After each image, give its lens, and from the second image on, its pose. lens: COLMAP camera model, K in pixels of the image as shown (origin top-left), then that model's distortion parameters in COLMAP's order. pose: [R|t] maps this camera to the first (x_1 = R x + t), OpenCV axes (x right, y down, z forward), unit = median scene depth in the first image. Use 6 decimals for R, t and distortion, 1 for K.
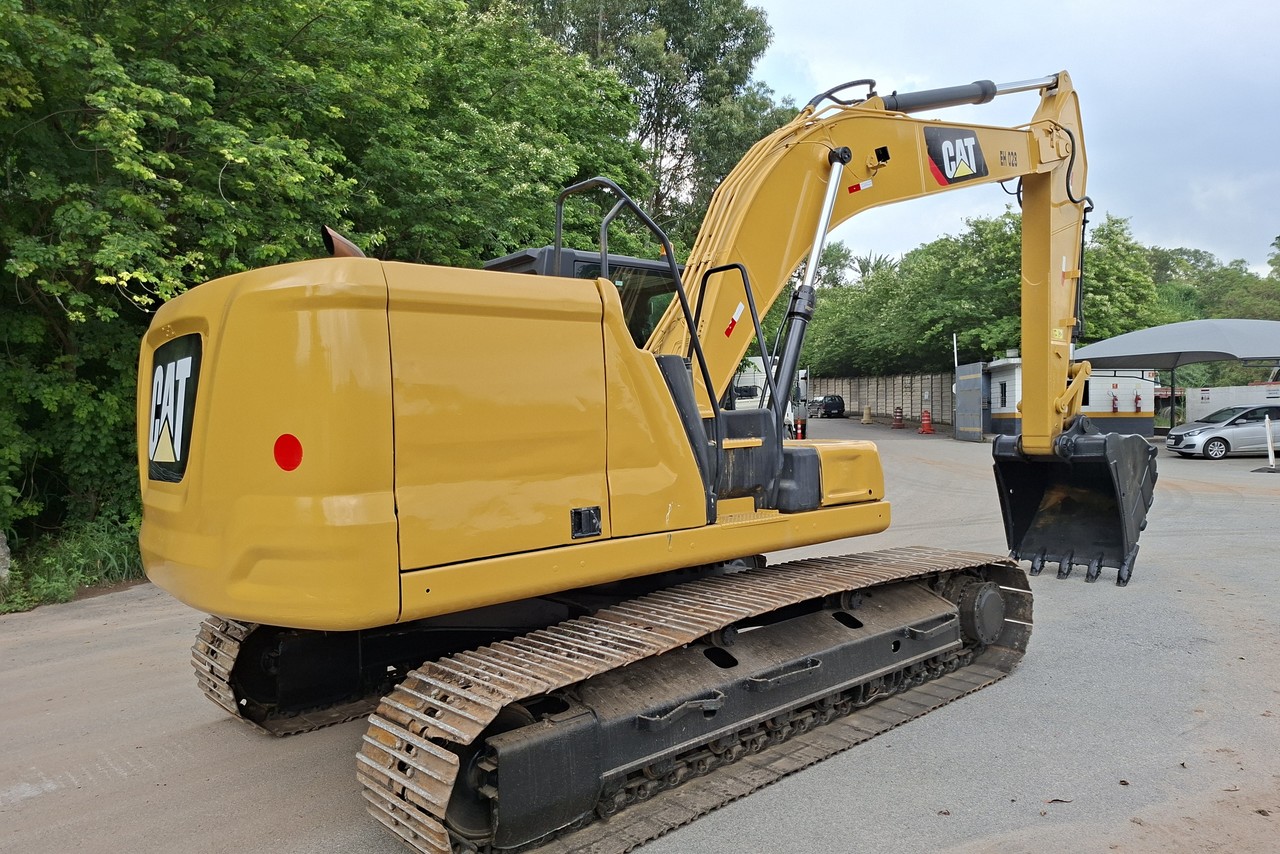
lens RADIAL K [[892.4, 0, 655.6], [0, 892.4, 403.9], [0, 0, 1]] dist [0.101320, -0.120783]
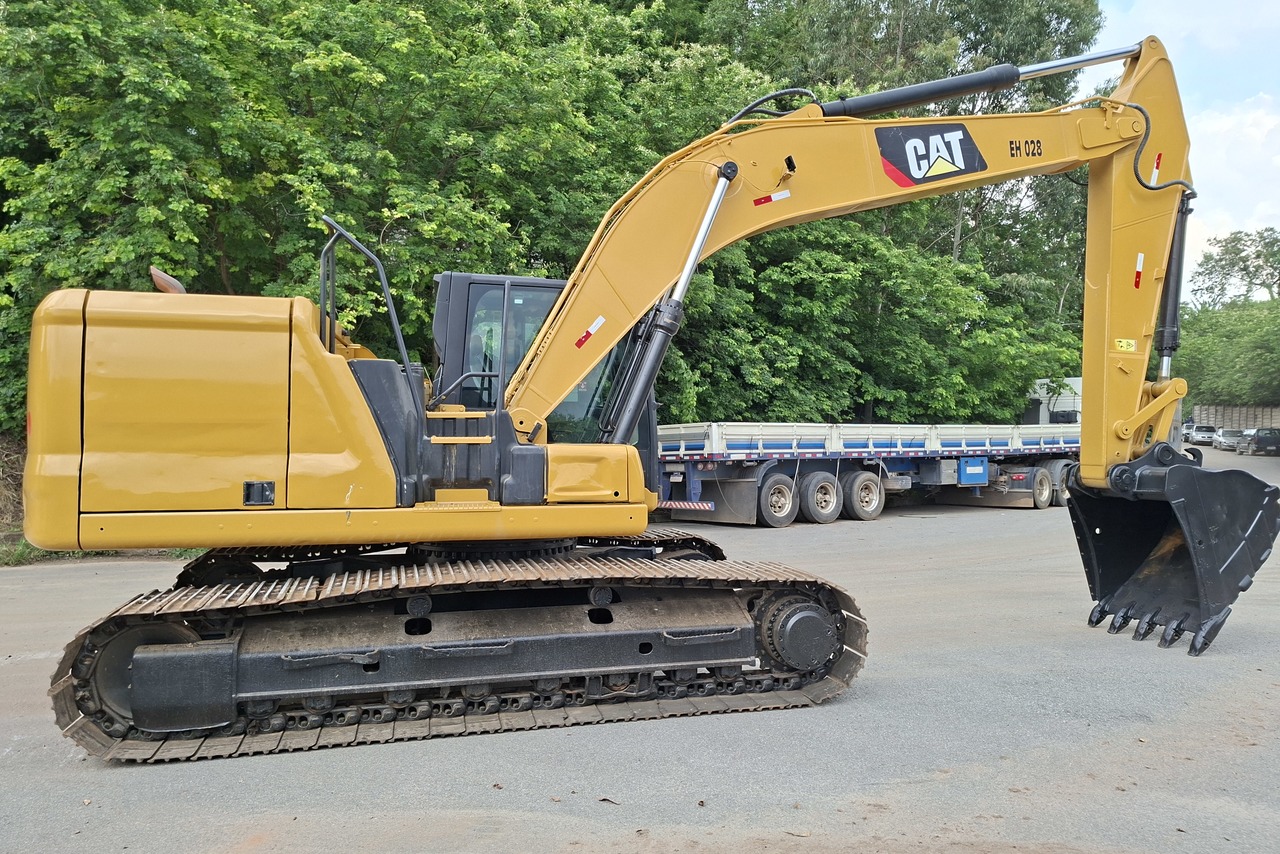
lens RADIAL K [[898.3, 0, 676.4], [0, 898.3, 397.1], [0, 0, 1]] dist [0.126615, -0.157899]
pose [[0.894090, 0.016118, -0.447596, 0.601460], [-0.031284, 0.999159, -0.026511, 0.008641], [0.446793, 0.037706, 0.893843, 0.070089]]
